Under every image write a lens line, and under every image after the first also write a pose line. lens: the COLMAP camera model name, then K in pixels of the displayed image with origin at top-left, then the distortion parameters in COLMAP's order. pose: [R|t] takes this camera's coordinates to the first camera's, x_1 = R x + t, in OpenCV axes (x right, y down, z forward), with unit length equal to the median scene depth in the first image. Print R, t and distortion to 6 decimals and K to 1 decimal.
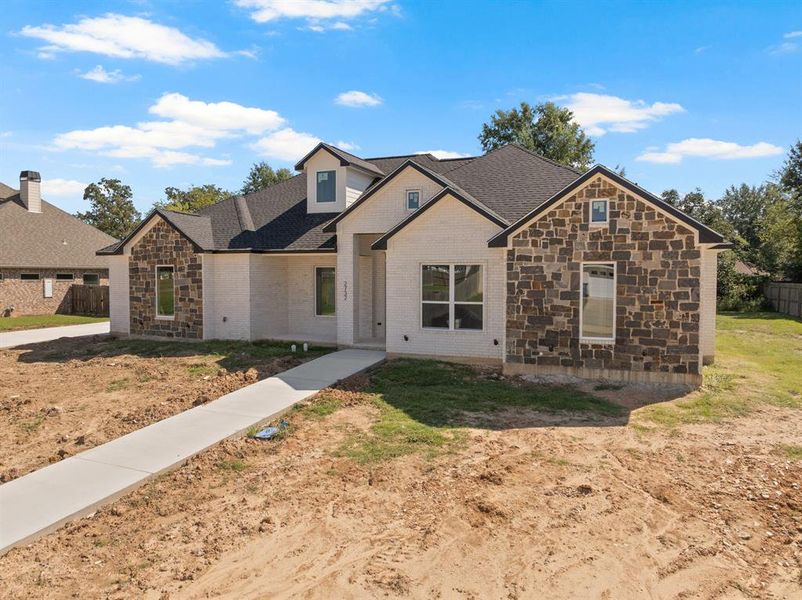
lens RADIAL K [[564.3, 0, 401.0], [0, 564.3, 300.0], [0, 0, 1]] dist [-0.026968, -0.002909]
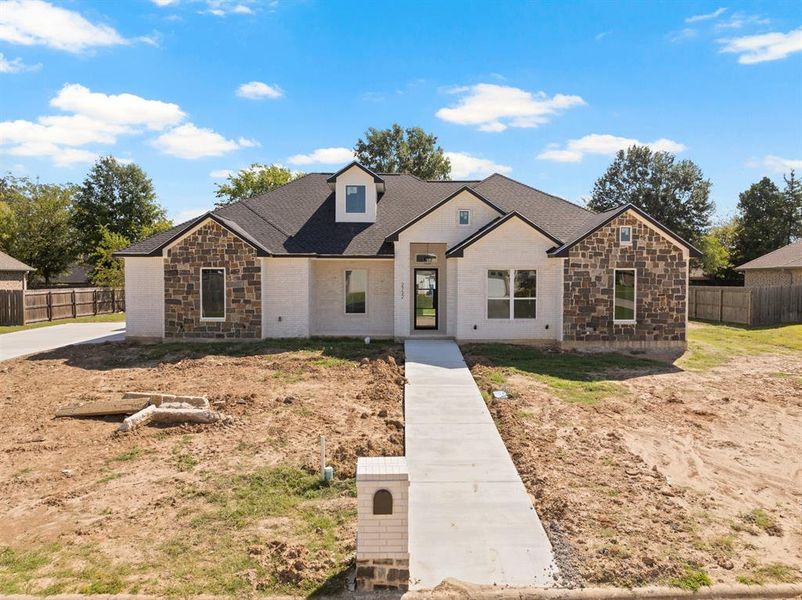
lens RADIAL K [[564.3, 0, 401.0], [0, 564.3, 300.0], [0, 0, 1]] dist [-0.026968, -0.002909]
pose [[0.912223, -0.017021, 0.409341, -0.695023], [0.018386, 0.999831, 0.000603, 0.002674], [-0.409282, 0.006976, 0.912381, -0.091466]]
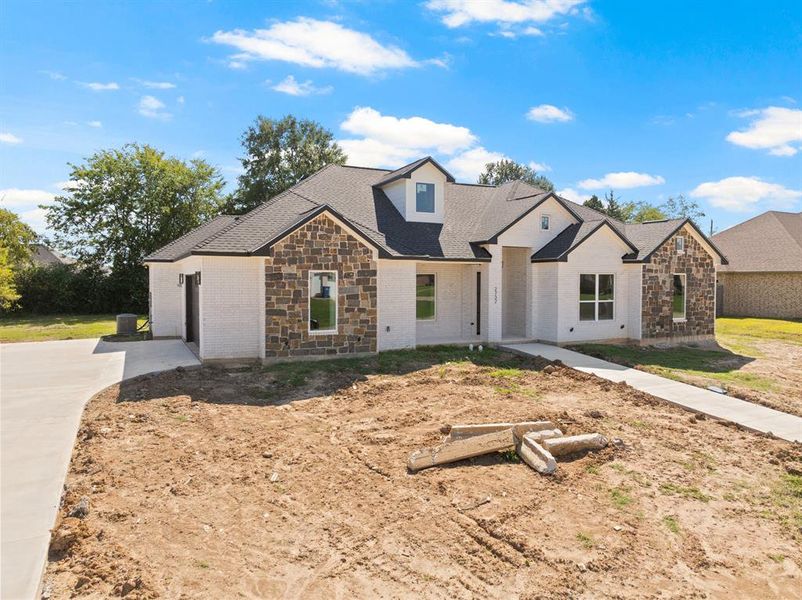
lens RADIAL K [[564.3, 0, 401.0], [0, 564.3, 300.0], [0, 0, 1]] dist [-0.026968, -0.002909]
pose [[0.655356, -0.029838, 0.754731, -1.303653], [0.033339, 0.999388, 0.010561, -0.029874], [-0.754584, 0.018240, 0.655949, 0.461668]]
